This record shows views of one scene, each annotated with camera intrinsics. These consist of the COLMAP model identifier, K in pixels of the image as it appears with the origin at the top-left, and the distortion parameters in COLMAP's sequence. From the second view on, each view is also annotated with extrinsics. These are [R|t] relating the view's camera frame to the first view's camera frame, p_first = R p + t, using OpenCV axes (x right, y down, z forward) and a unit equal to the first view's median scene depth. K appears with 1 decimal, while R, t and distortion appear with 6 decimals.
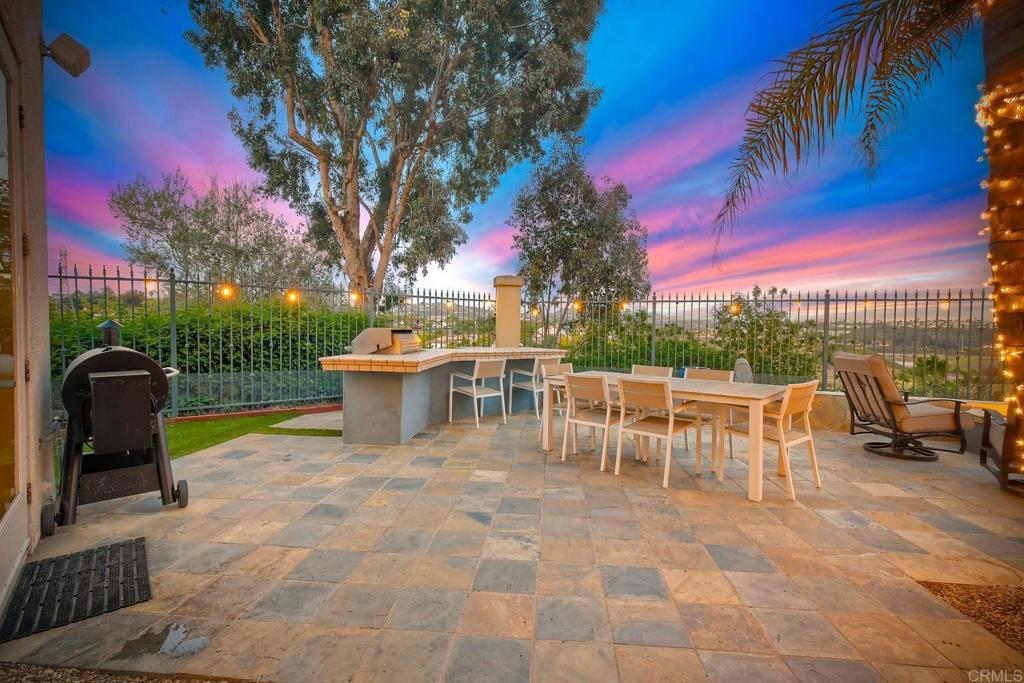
lens RADIAL K [[444.5, 0, 512.0], [0, 444.5, 341.6], [0, 0, 1]] dist [-0.000367, -0.000239]
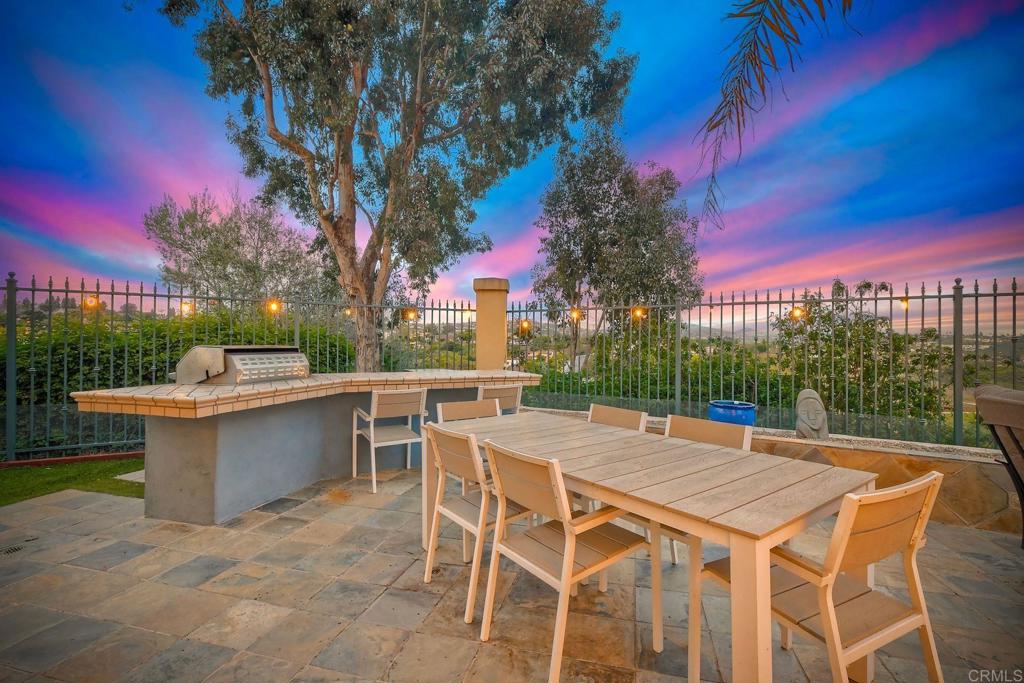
lens RADIAL K [[444.5, 0, 515.6], [0, 444.5, 342.7], [0, 0, 1]] dist [-0.000367, -0.000239]
pose [[0.985886, -0.008098, -0.167220, 0.164300], [0.002391, 0.999409, -0.034300, -0.006463], [0.167399, 0.033416, 0.985323, 0.232912]]
